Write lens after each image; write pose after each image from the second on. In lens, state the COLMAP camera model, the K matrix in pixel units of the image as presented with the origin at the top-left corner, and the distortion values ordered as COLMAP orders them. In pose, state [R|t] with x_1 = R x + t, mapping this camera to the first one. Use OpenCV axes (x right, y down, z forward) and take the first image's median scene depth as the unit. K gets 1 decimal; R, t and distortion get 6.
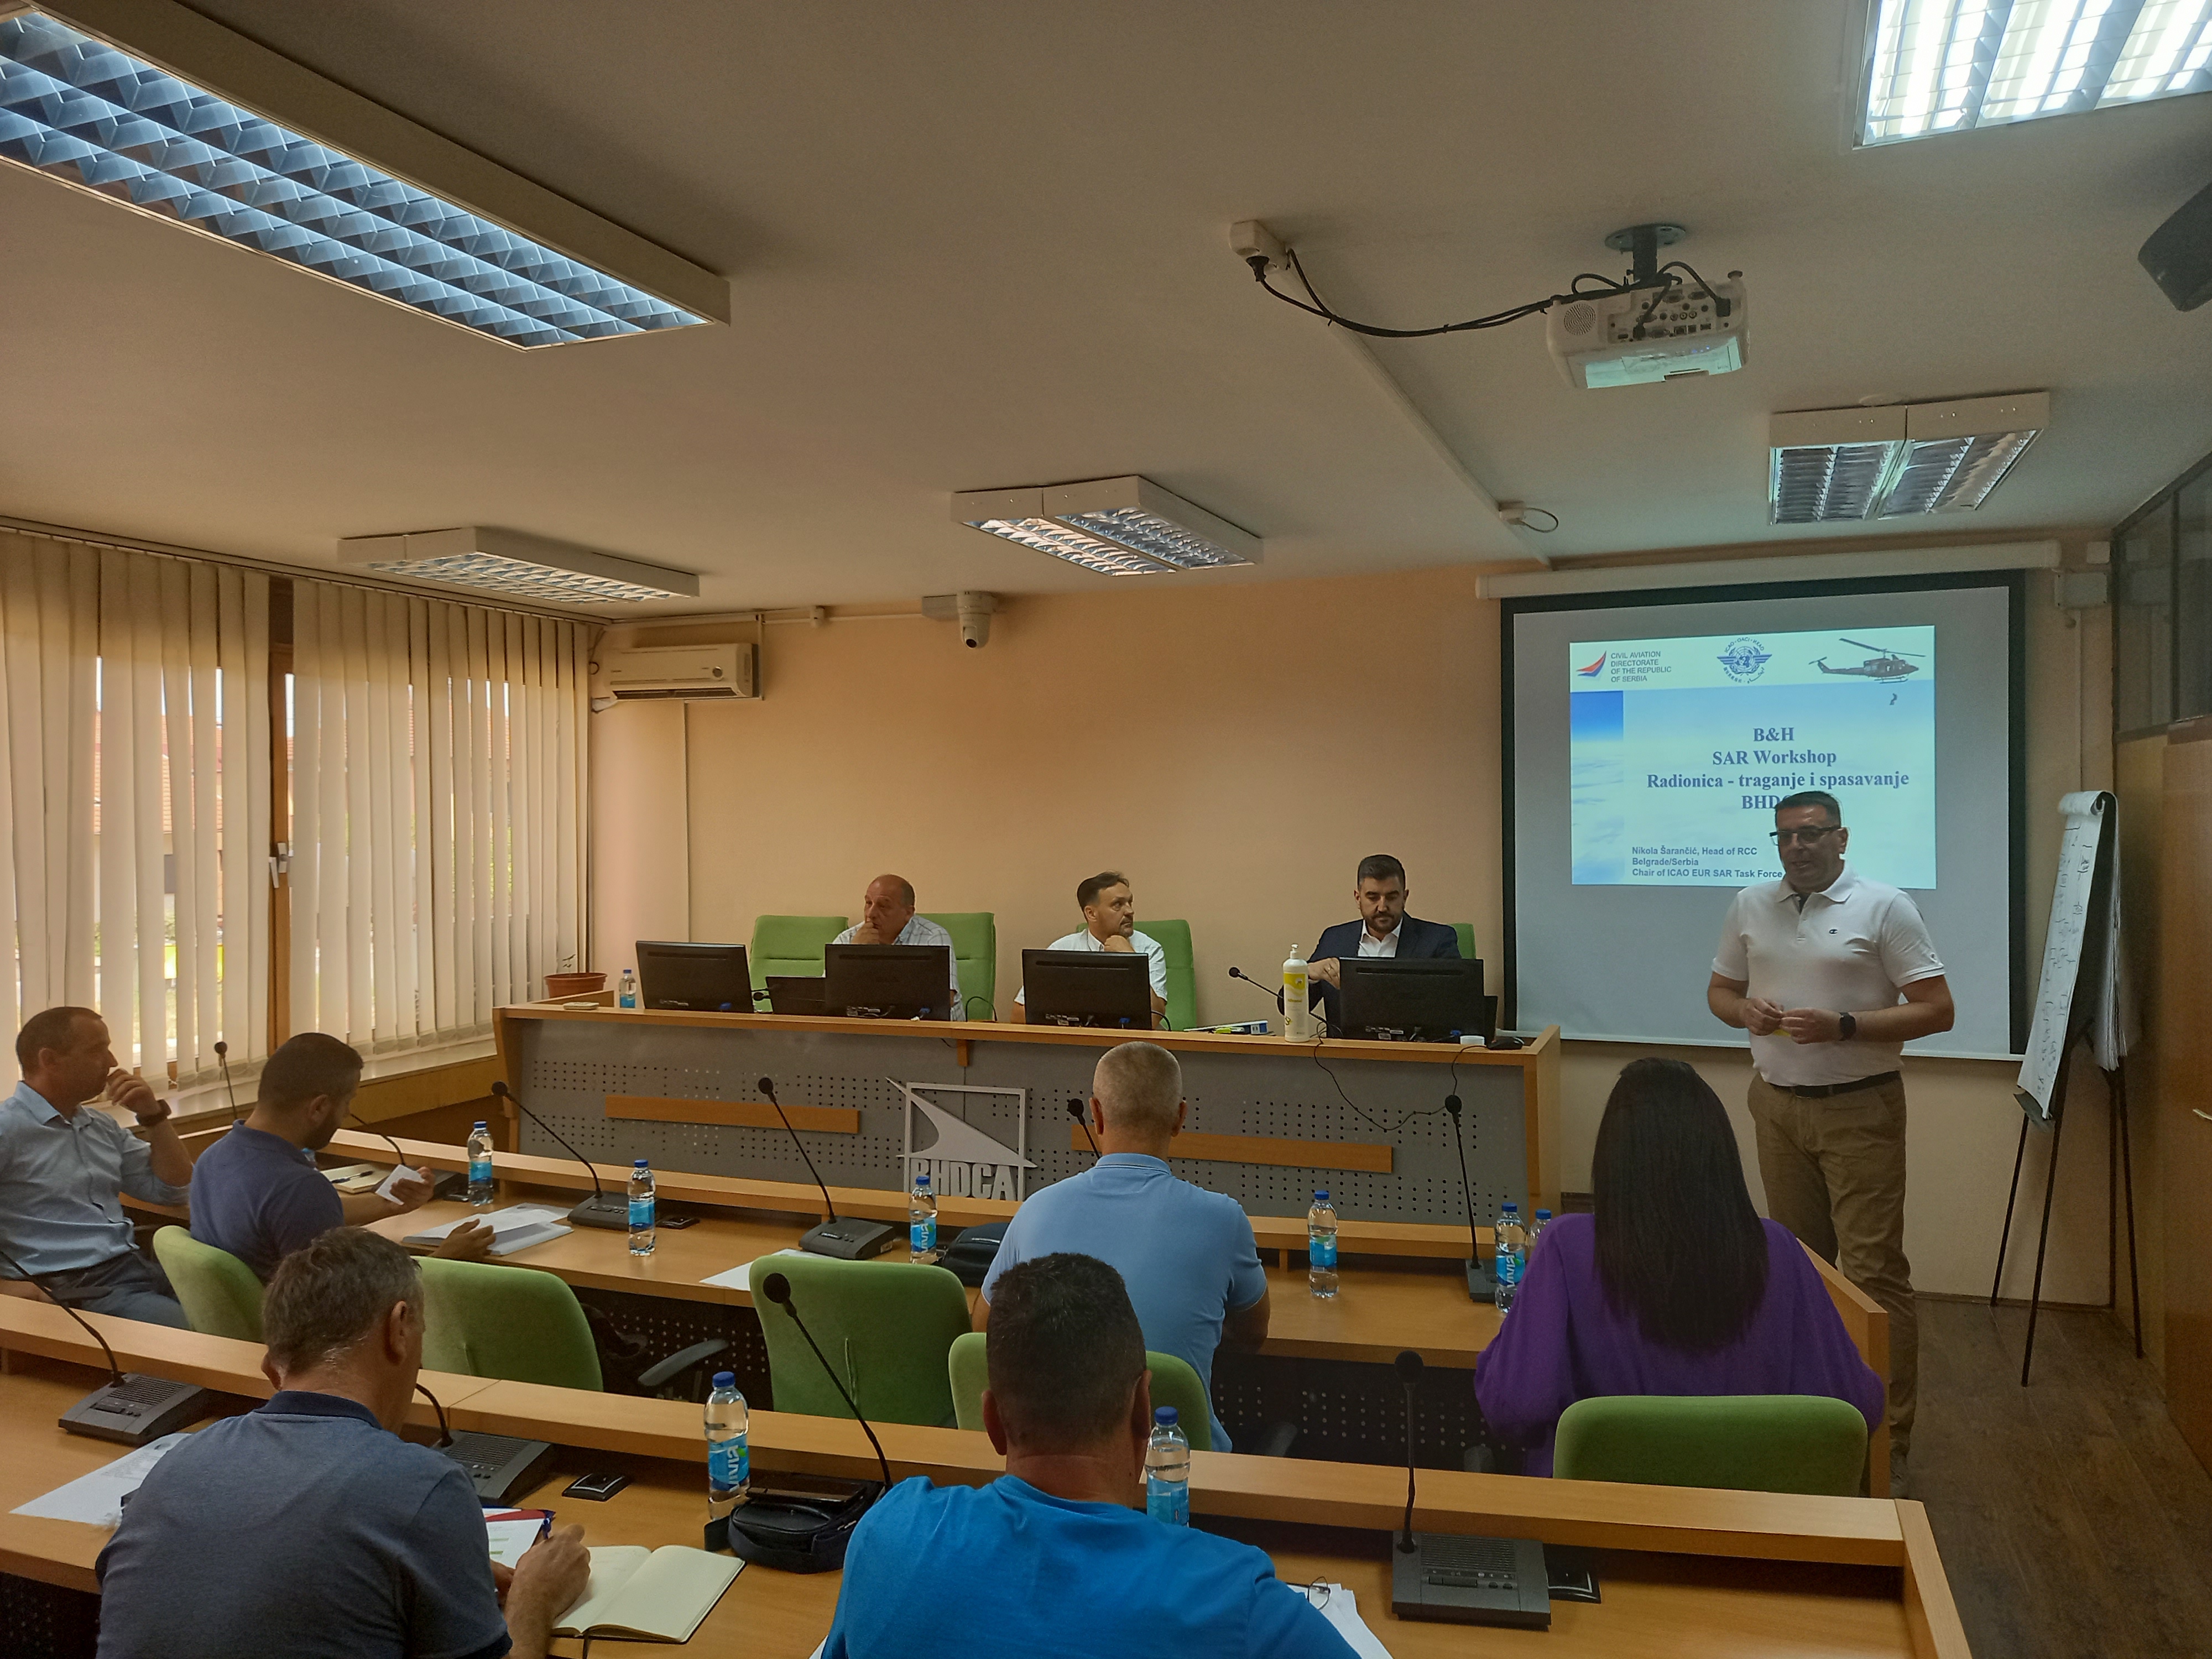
lens RADIAL K [[1622.0, 0, 1116.9], [0, 1622.0, 823.7], [0, 0, 1]] dist [0.033458, -0.036611]
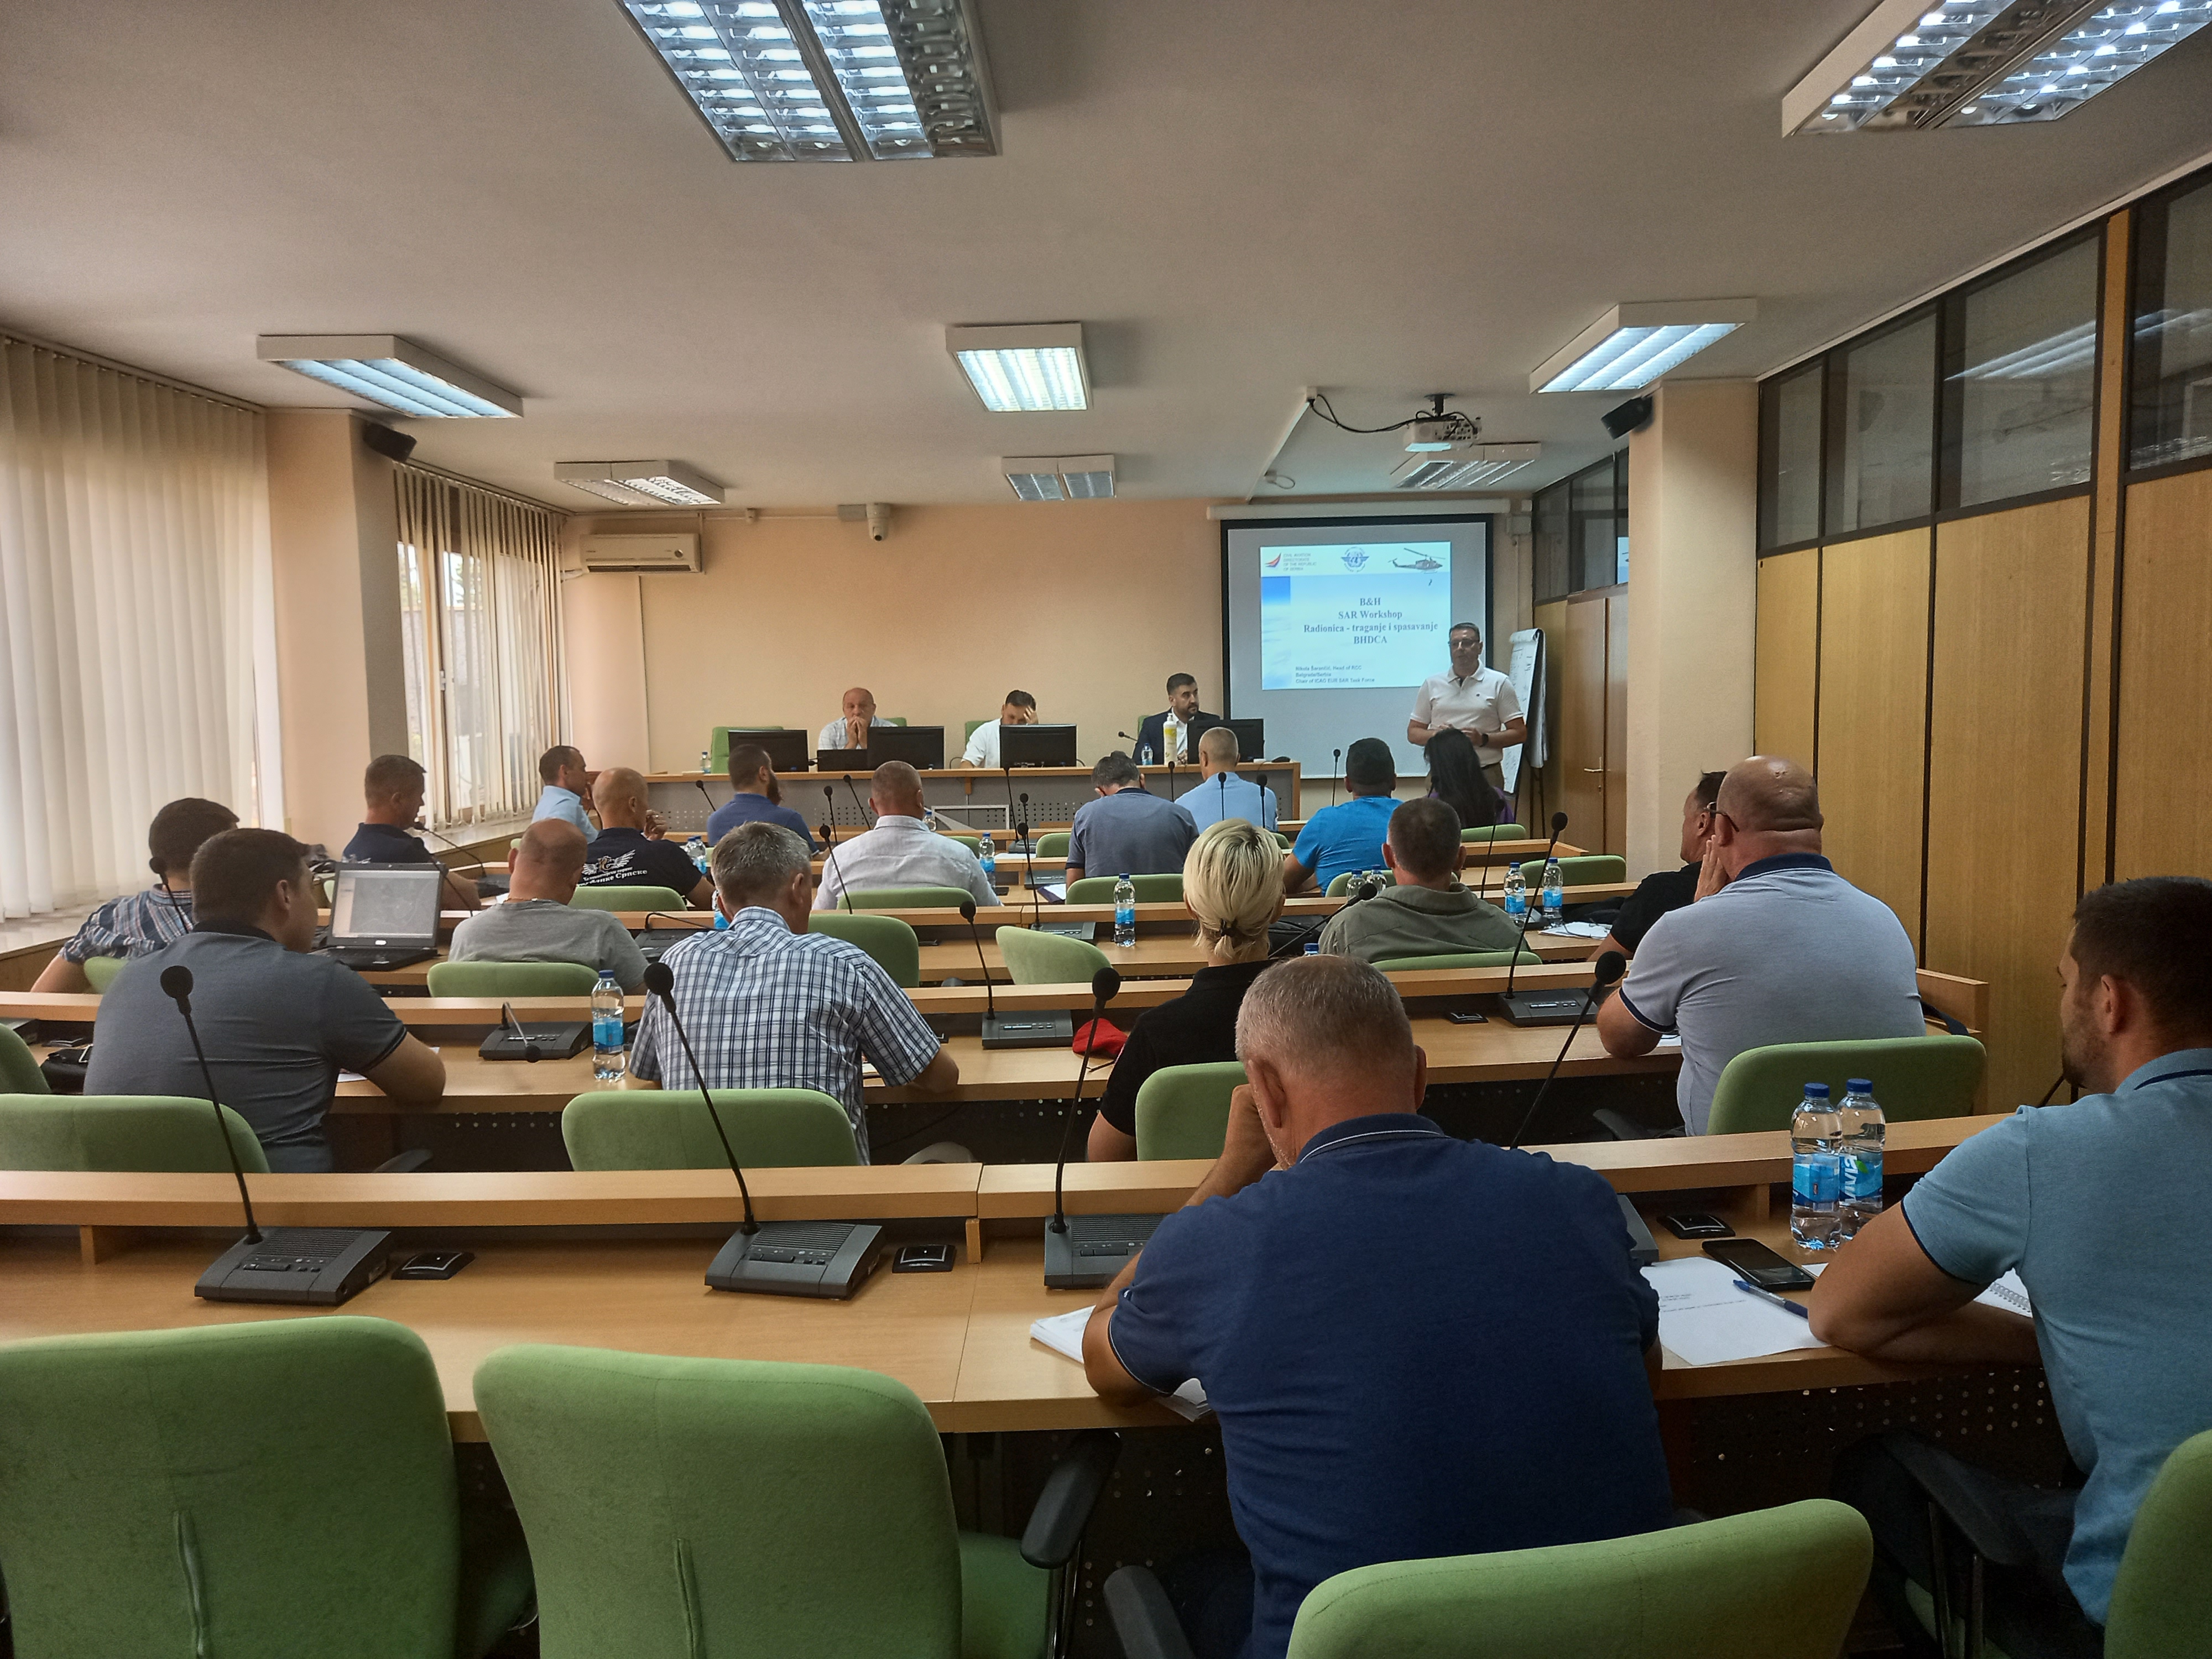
lens RADIAL K [[1622.0, 0, 1116.9], [0, 1622.0, 823.7], [0, 0, 1]] dist [0.033458, -0.036611]
pose [[0.932694, -0.040487, 0.358390, -0.507622], [0.016128, 0.997367, 0.070702, 0.058063], [-0.360309, -0.060163, 0.930891, -0.578421]]
